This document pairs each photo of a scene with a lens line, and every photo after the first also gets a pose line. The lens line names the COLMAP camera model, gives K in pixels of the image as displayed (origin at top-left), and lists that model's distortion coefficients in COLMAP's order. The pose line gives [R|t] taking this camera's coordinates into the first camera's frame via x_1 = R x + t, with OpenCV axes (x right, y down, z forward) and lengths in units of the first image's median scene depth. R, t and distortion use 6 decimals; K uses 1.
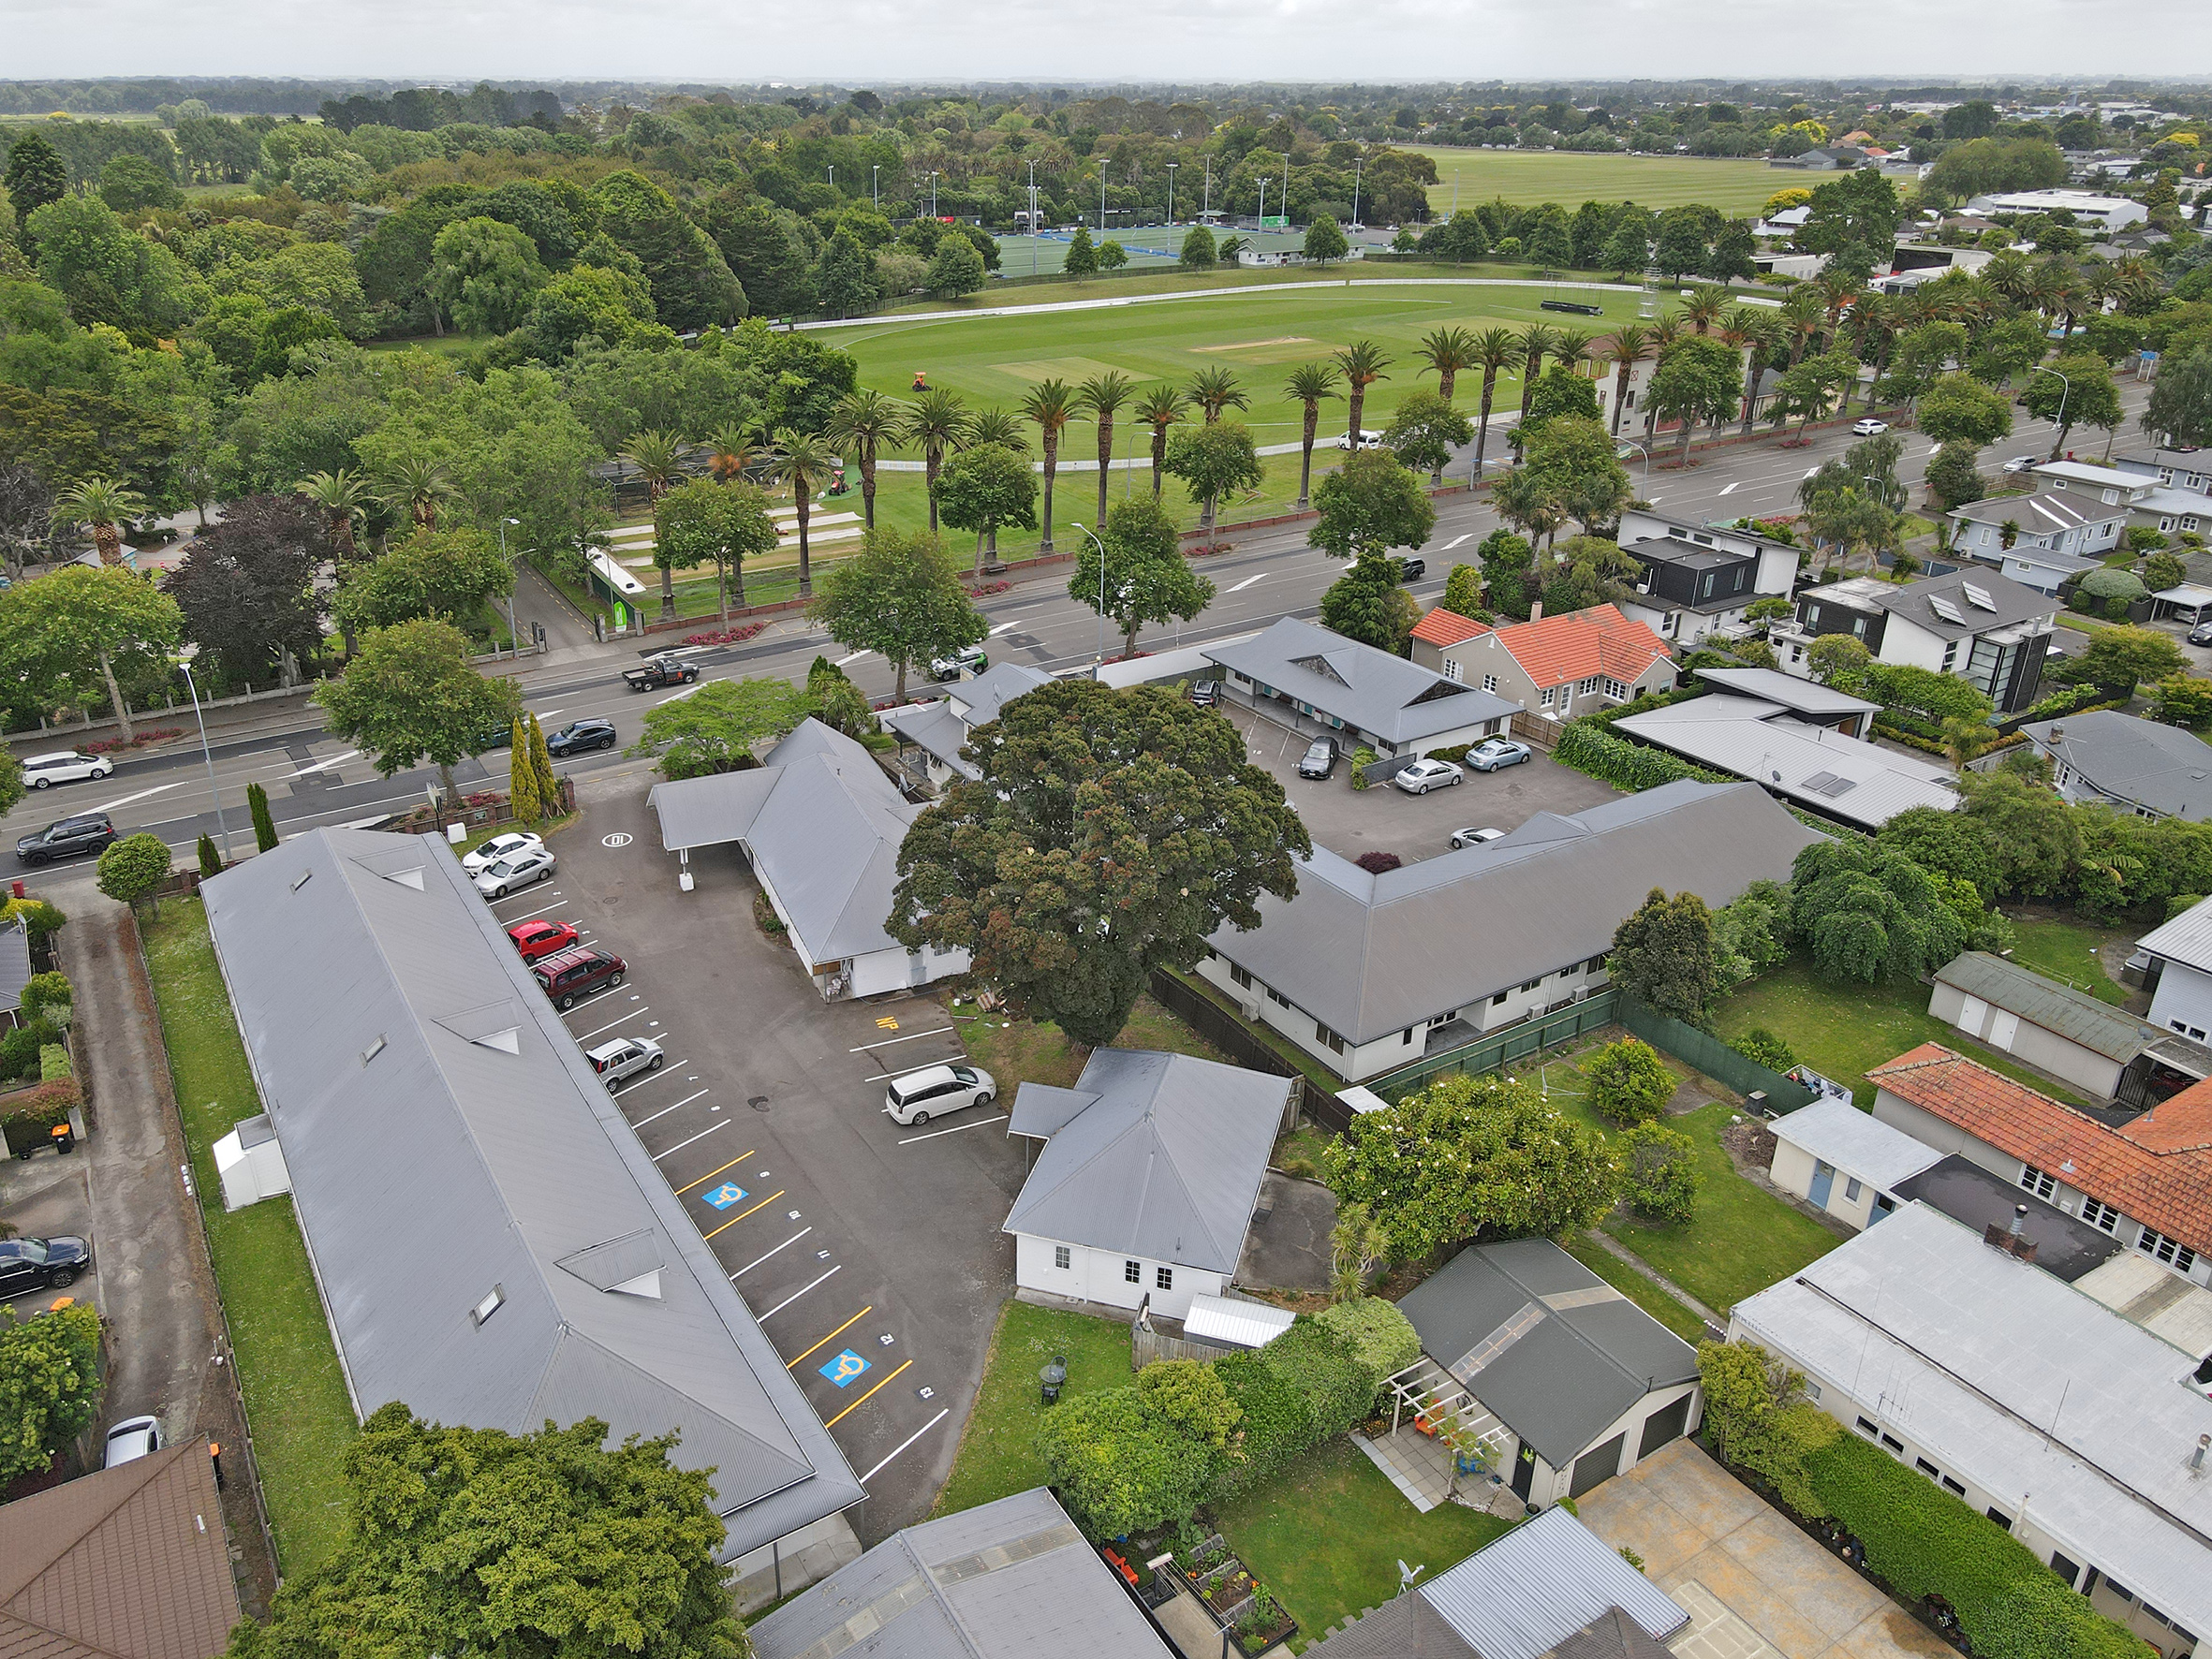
lens RADIAL K [[1594.7, 0, 1110.6], [0, 1594.7, 902.5], [0, 0, 1]] dist [-0.004611, 0.047624]
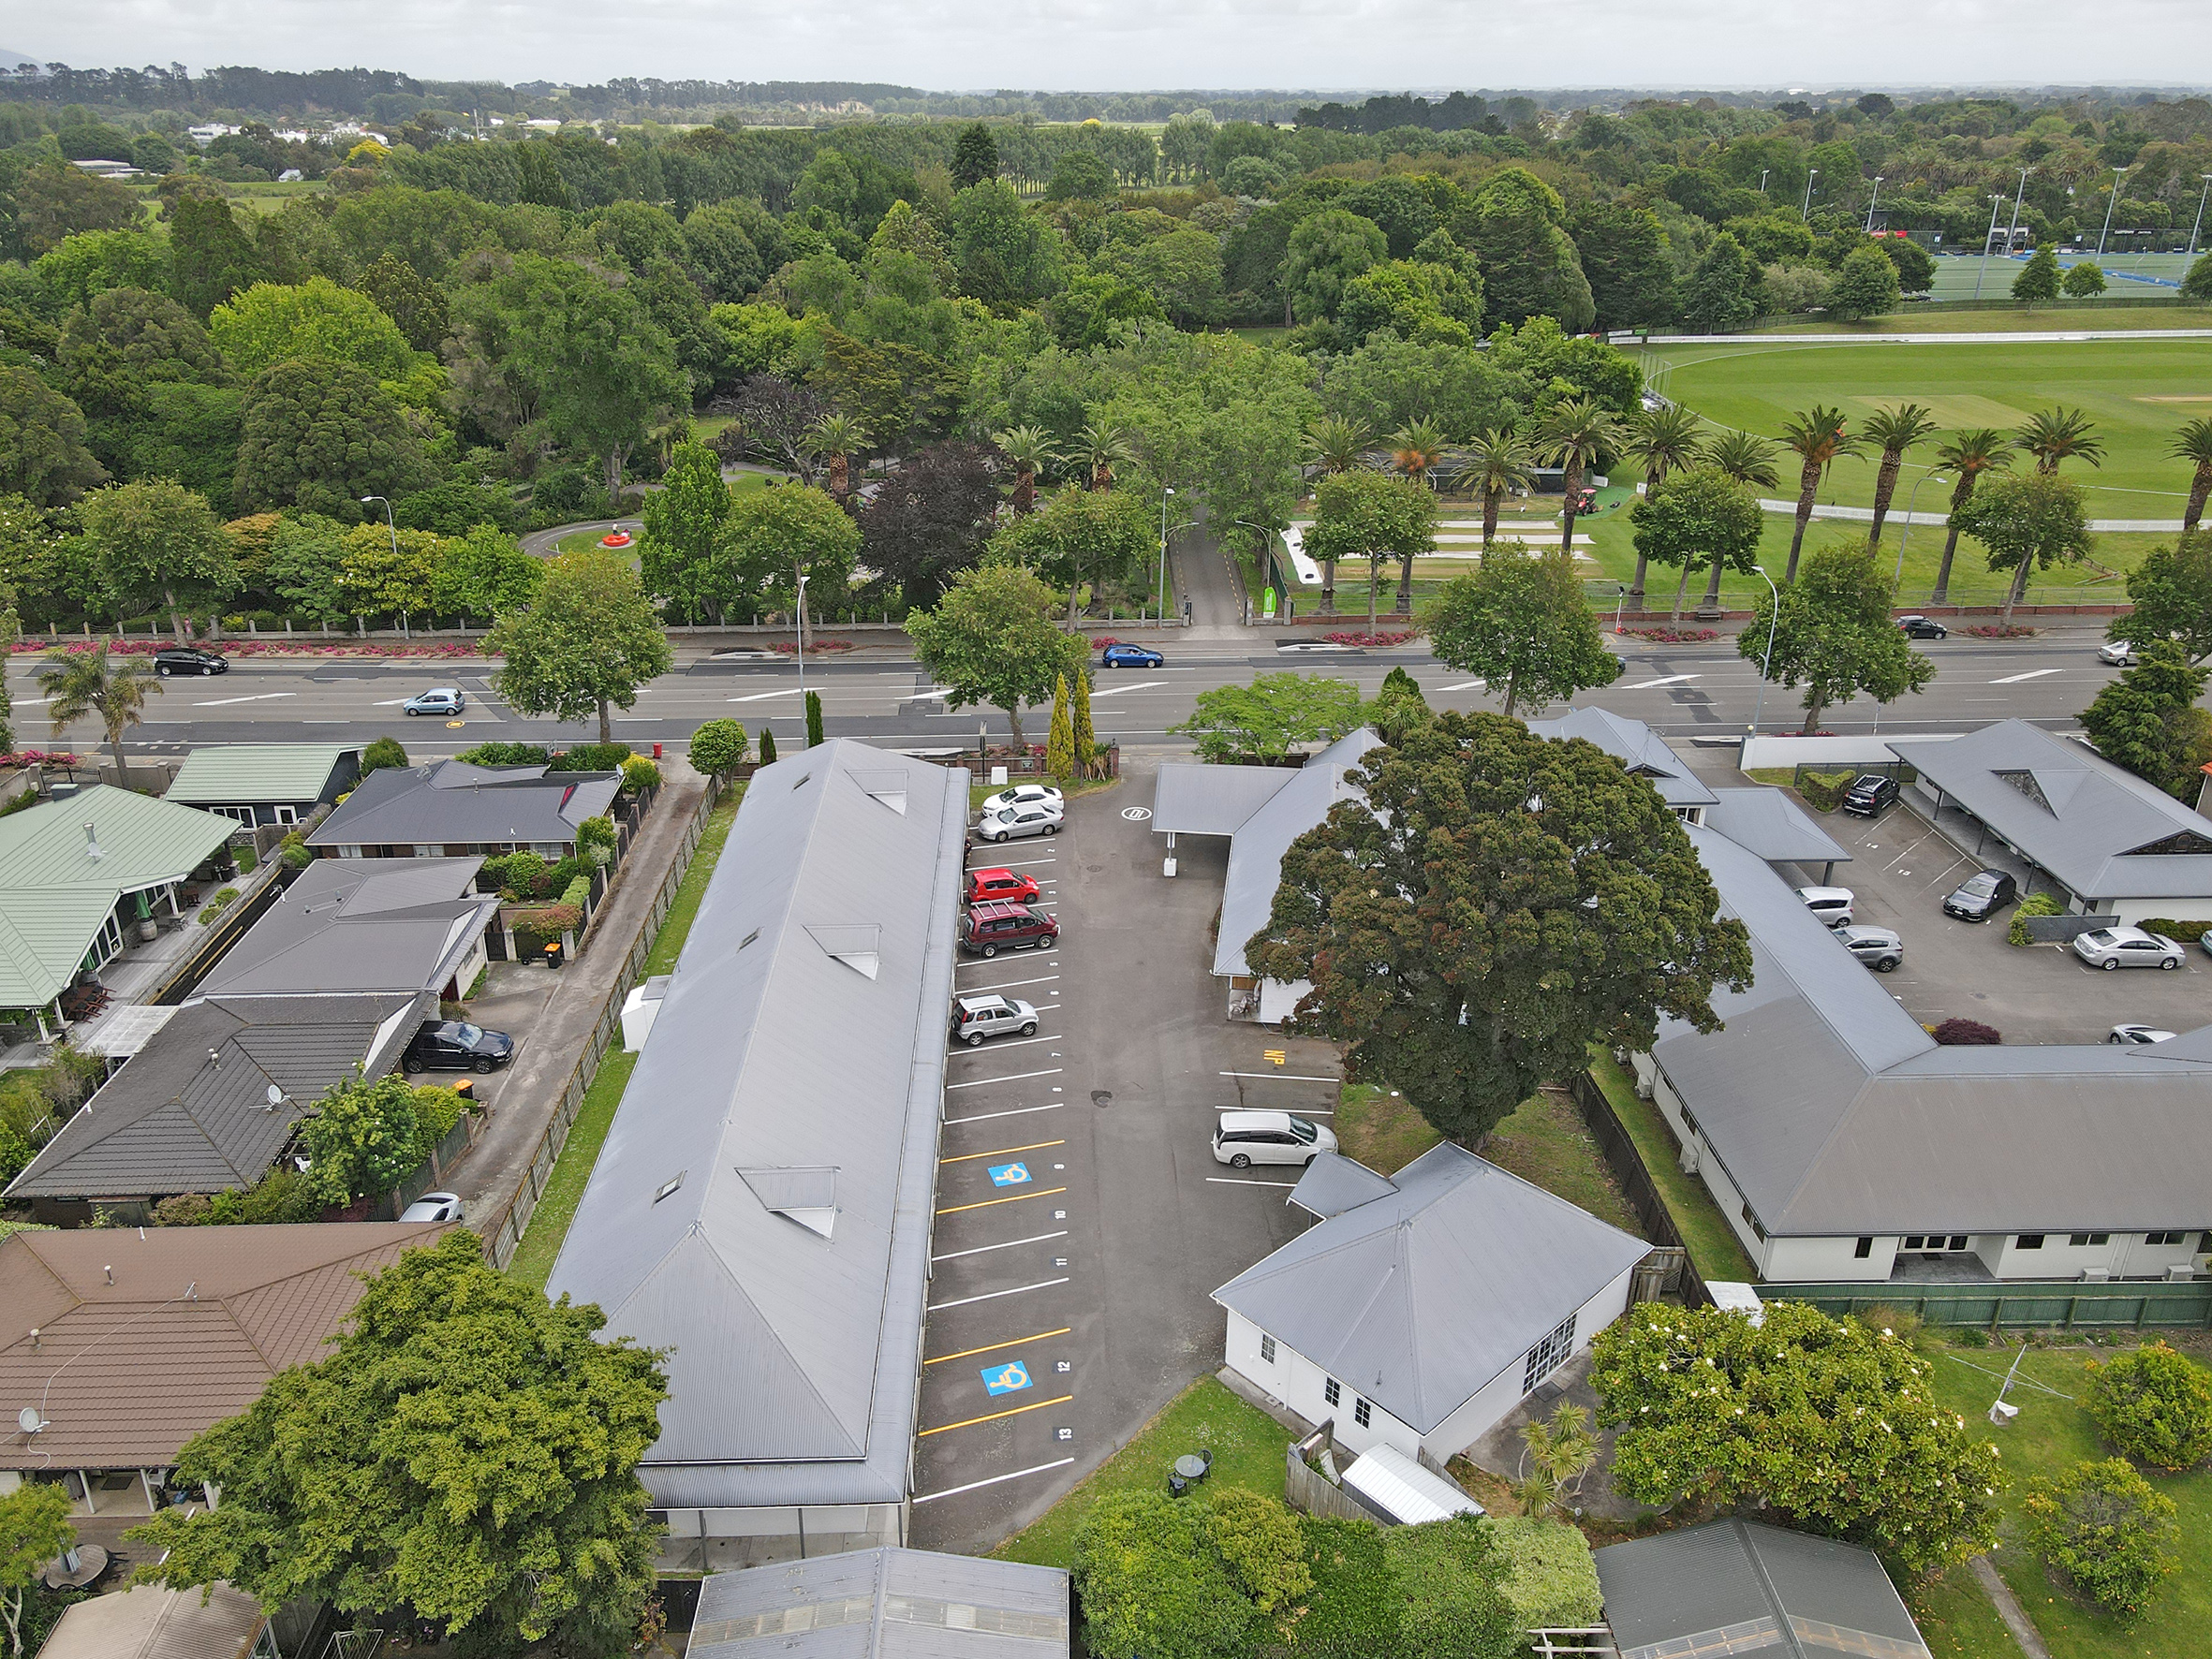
lens RADIAL K [[1674.9, 0, 1099.3], [0, 1674.9, 914.7], [0, 0, 1]] dist [-0.006161, 0.030376]
pose [[0.858459, 0.226094, -0.460359, 0.135949], [-0.233573, 0.971451, 0.041548, -0.013571], [0.456610, 0.071860, 0.886760, 0.064908]]
